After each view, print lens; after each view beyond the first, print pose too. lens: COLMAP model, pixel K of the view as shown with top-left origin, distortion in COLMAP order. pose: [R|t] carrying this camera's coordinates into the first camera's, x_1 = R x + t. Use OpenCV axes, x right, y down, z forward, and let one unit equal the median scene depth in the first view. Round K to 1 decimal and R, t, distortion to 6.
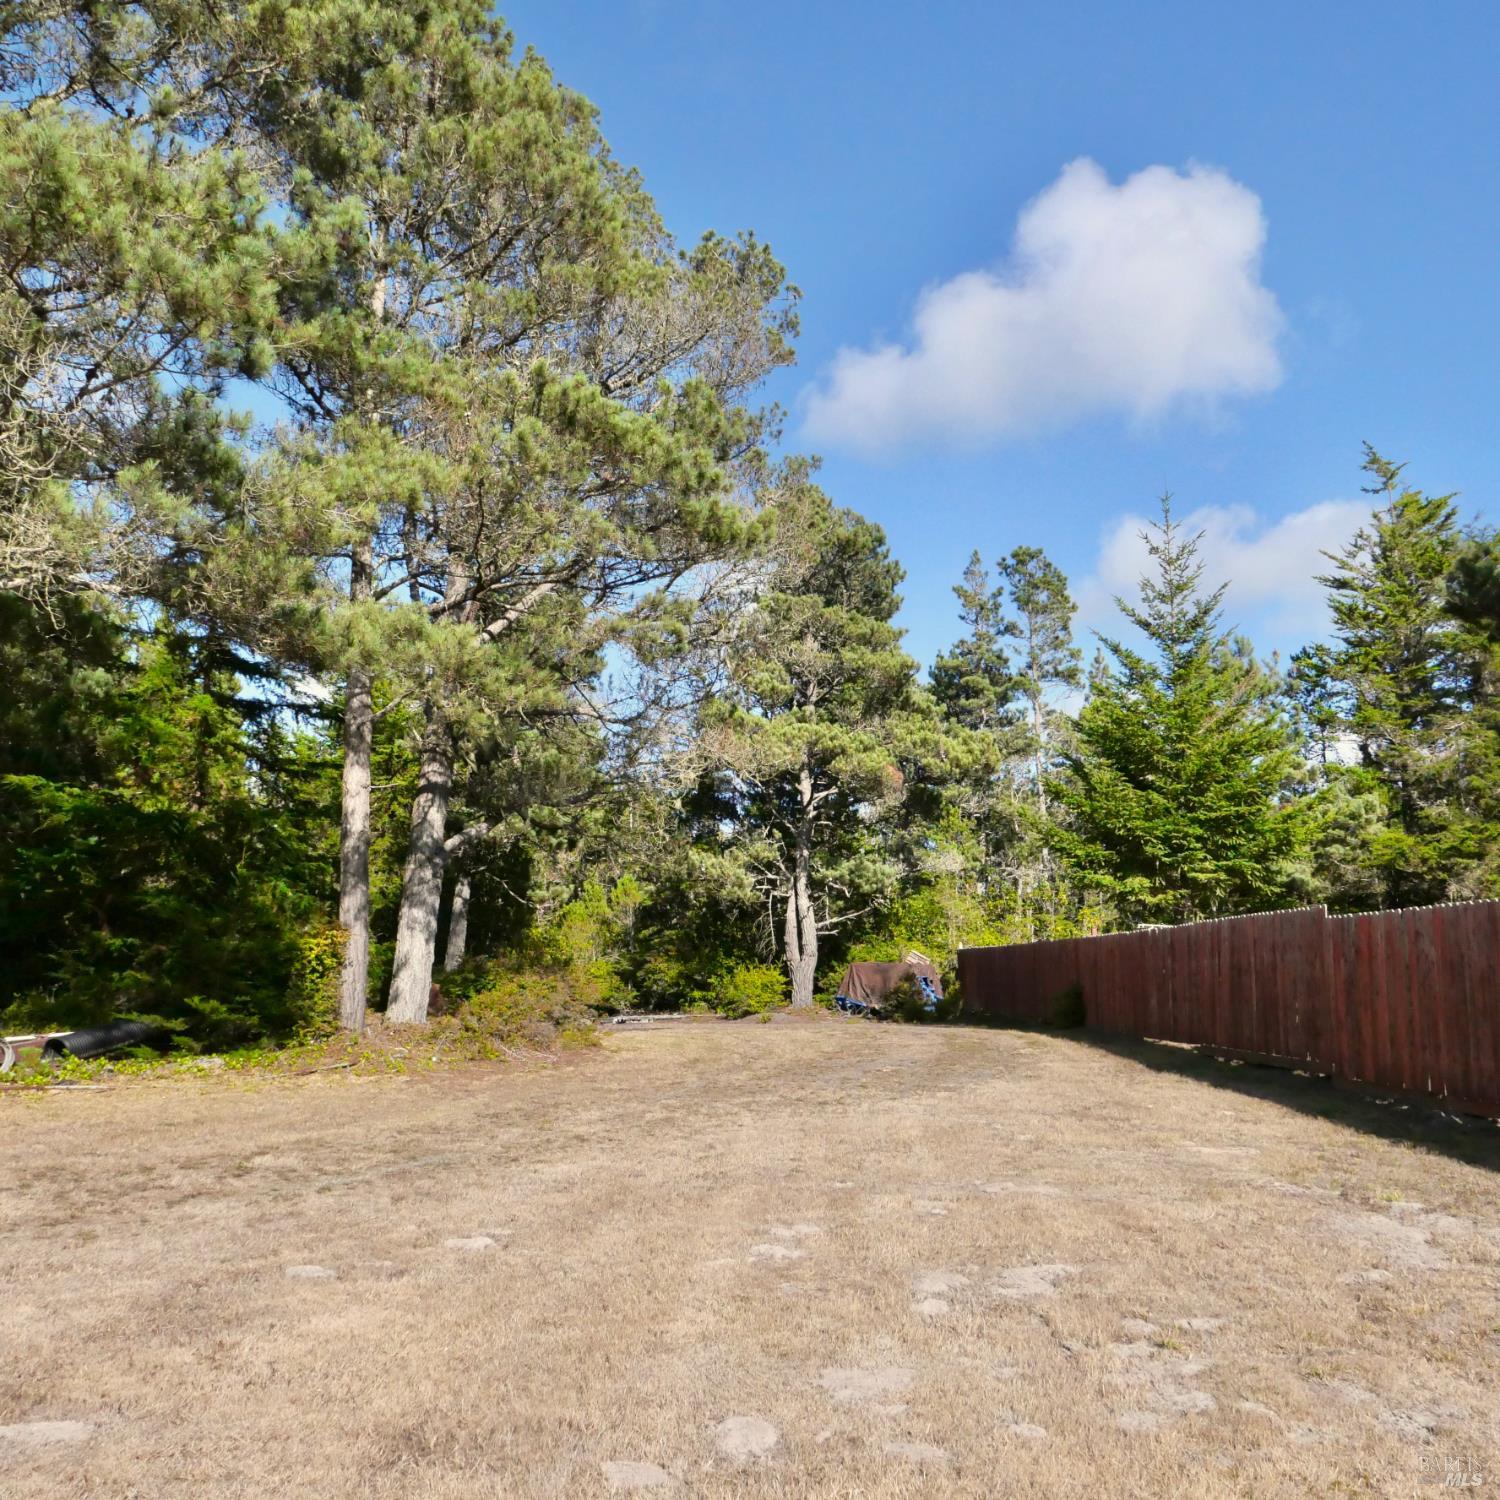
lens RADIAL K [[1436.6, 0, 750.0], [0, 1436.6, 750.0], [0, 0, 1]] dist [-0.029160, 0.023558]
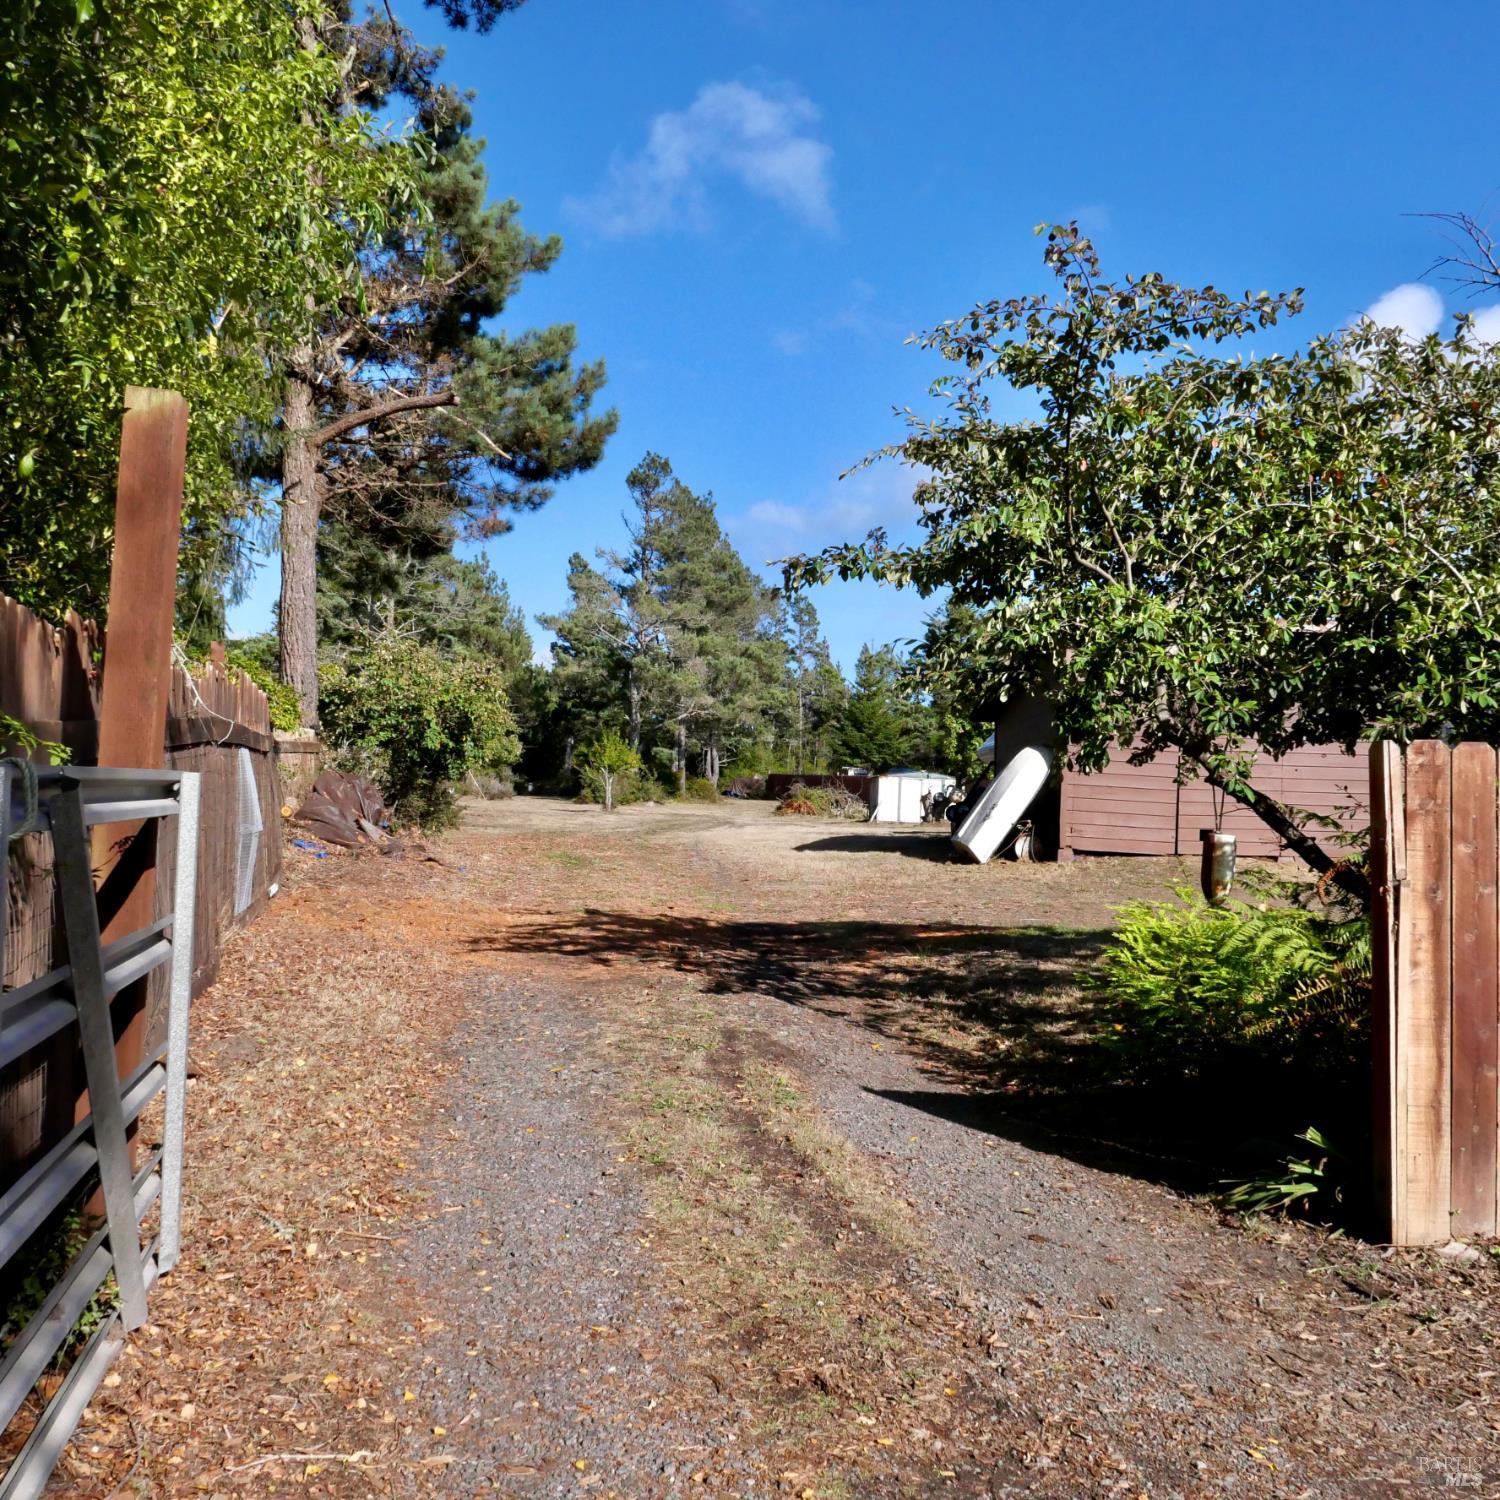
lens RADIAL K [[1436.6, 0, 750.0], [0, 1436.6, 750.0], [0, 0, 1]] dist [-0.029160, 0.023558]
pose [[0.966231, 0.038610, 0.254768, -0.535118], [-0.073732, 0.988797, 0.129782, -0.225752], [-0.246903, -0.144184, 0.958254, -1.395025]]
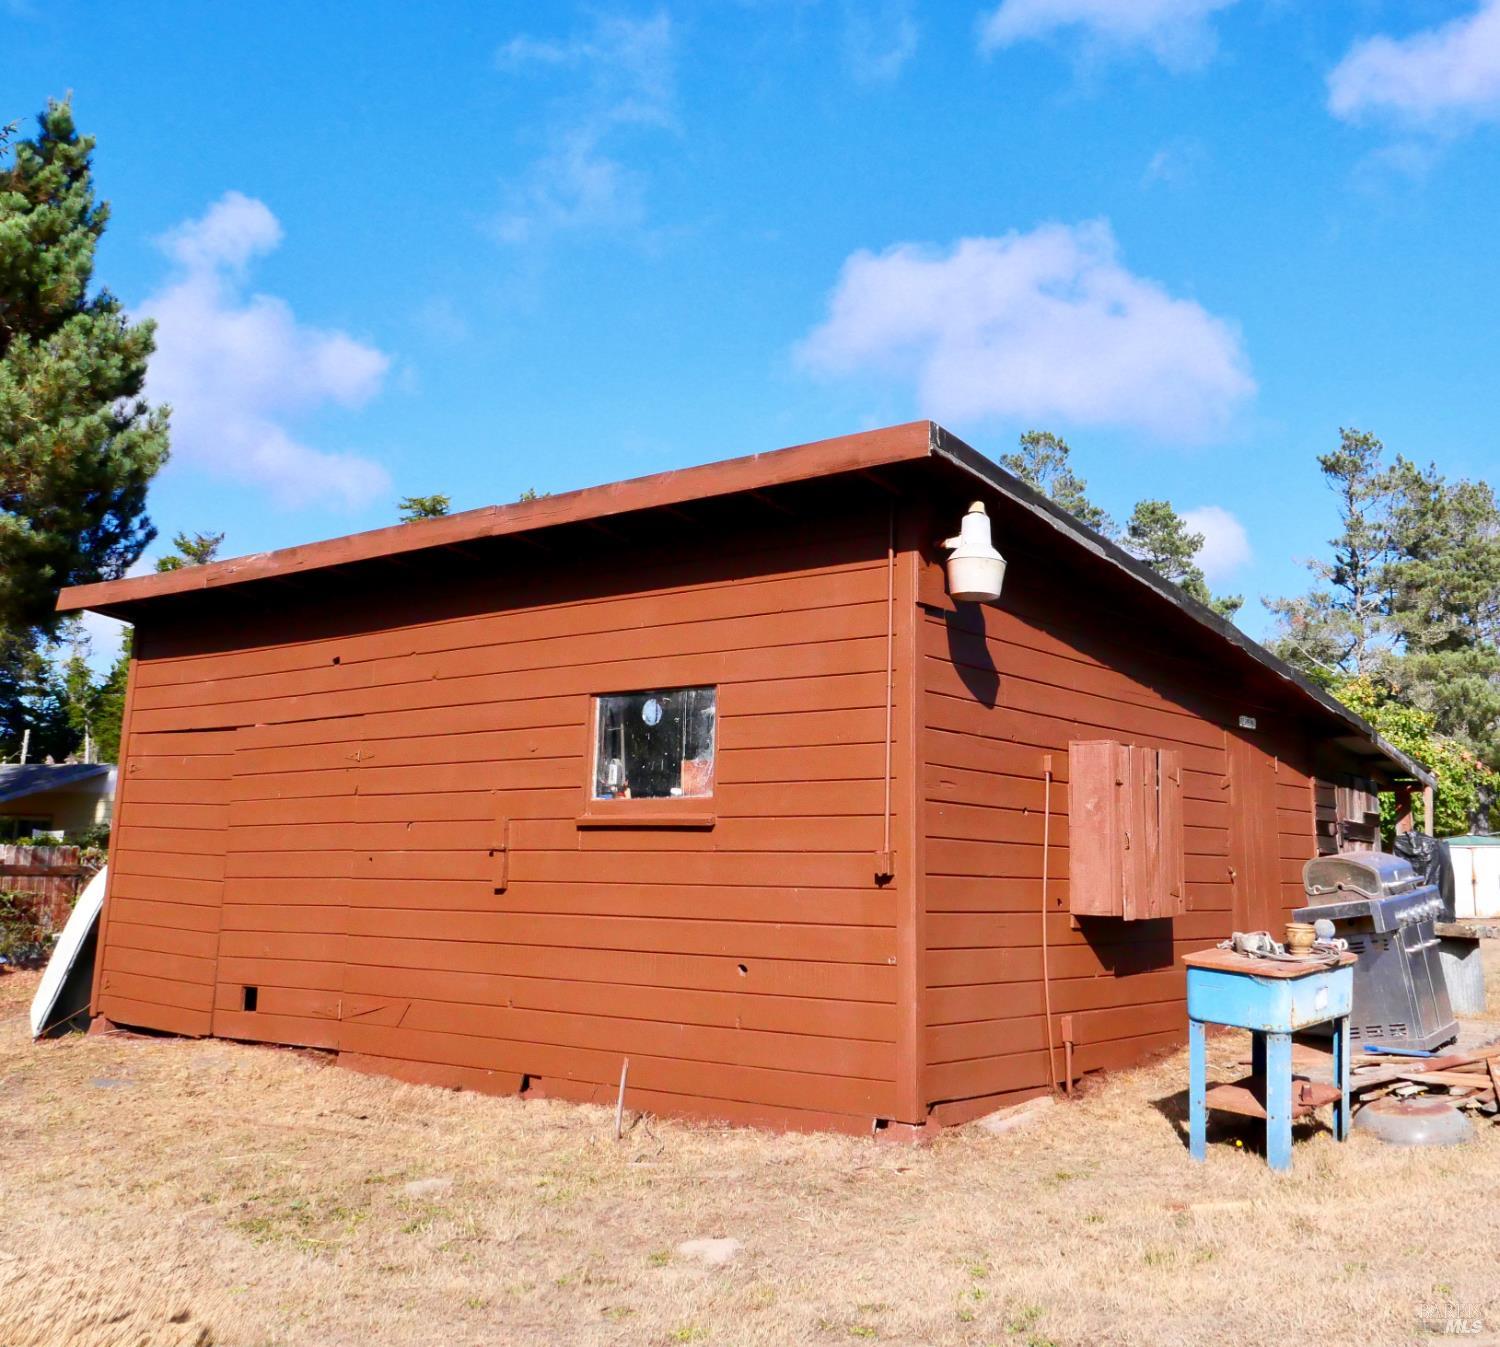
lens RADIAL K [[1557.9, 0, 798.3], [0, 1557.9, 517.3], [0, 0, 1]] dist [-0.106869, 0.189833]
pose [[0.911200, -0.091674, -0.401636, -0.101896], [0.071457, 0.995319, -0.065067, -0.204850], [0.405721, 0.030590, 0.913485, -1.192559]]
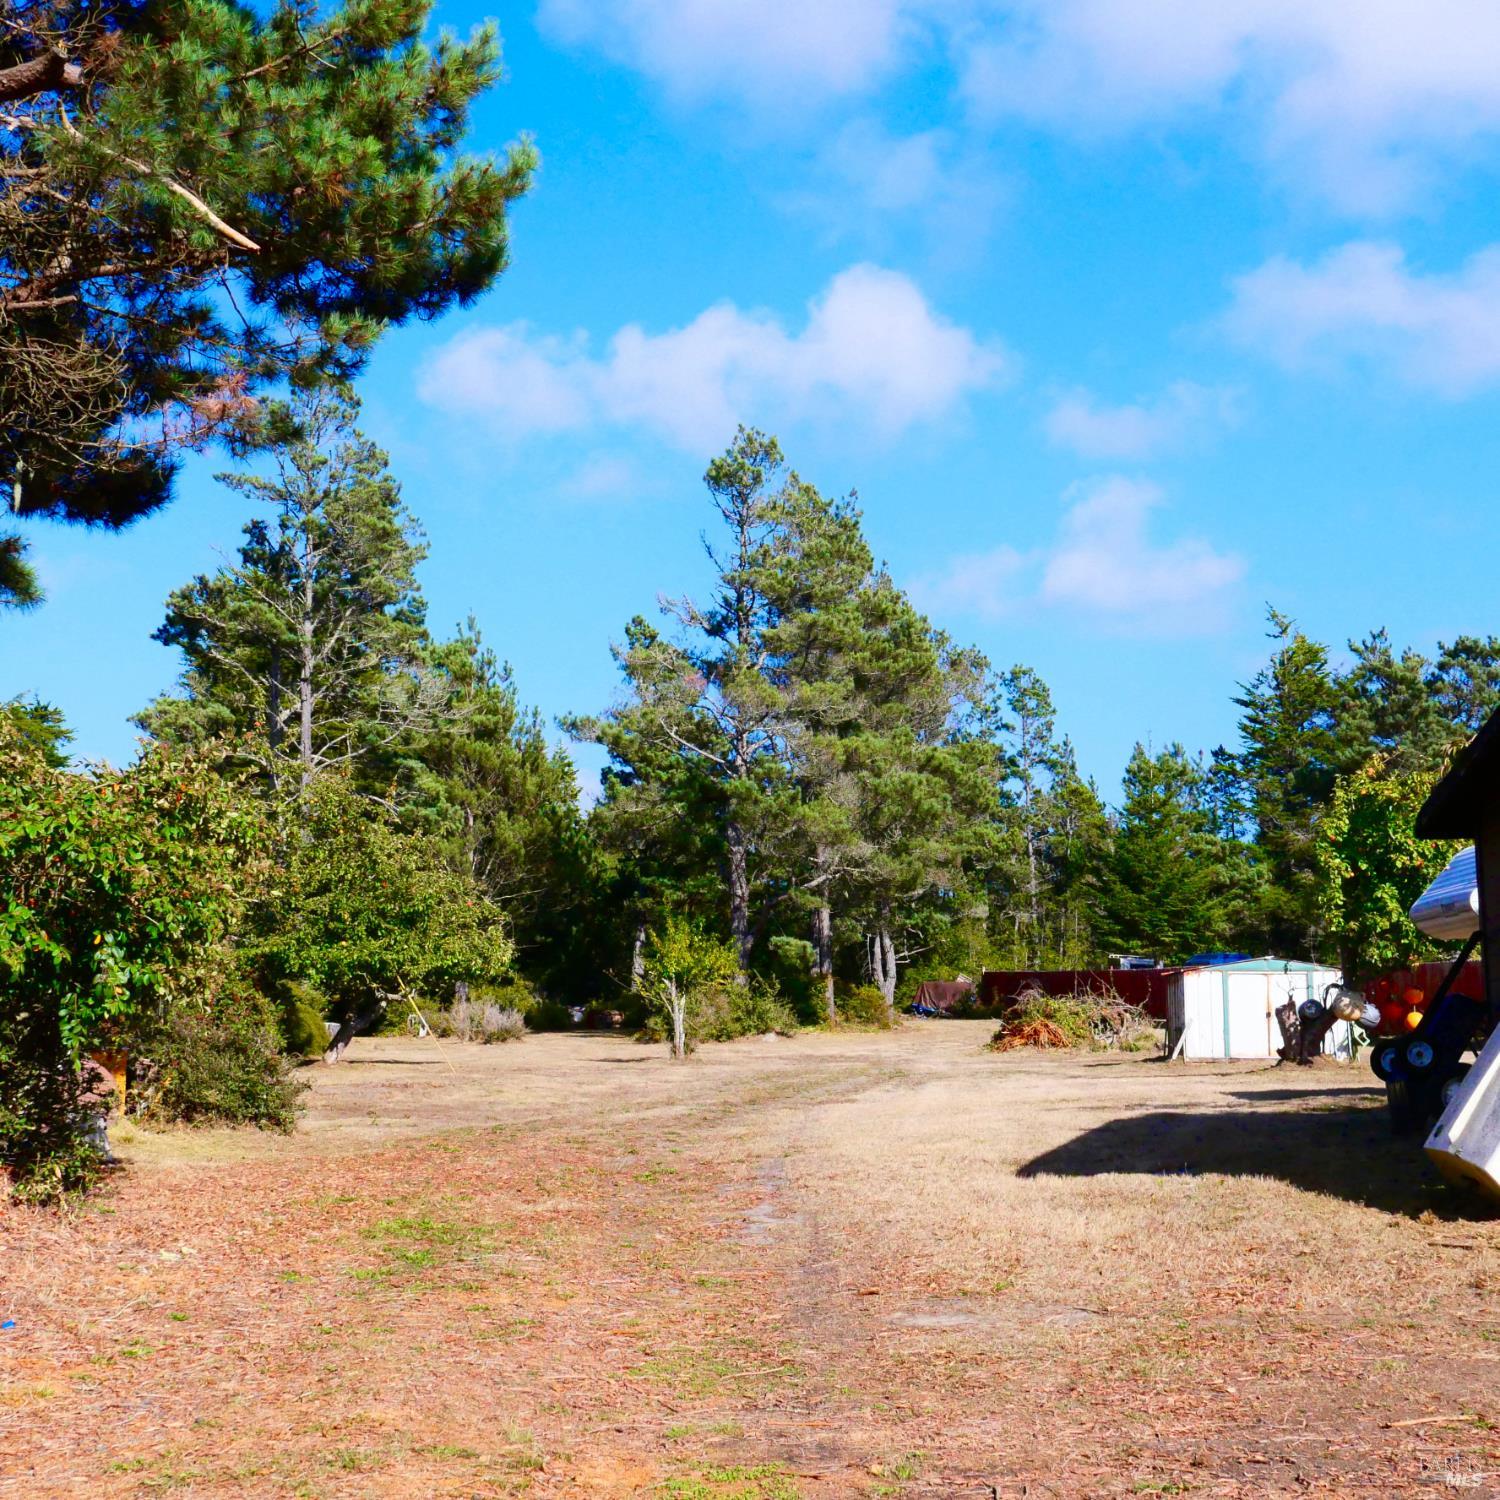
lens RADIAL K [[2270.7, 0, 750.7], [0, 2270.7, 768.2], [0, 0, 1]] dist [0.007672, 0.032669]
pose [[0.986118, 0.004029, 0.165997, -0.478777], [-0.014062, 0.998141, 0.059307, -0.202338], [-0.165449, -0.060817, 0.984341, -1.224247]]
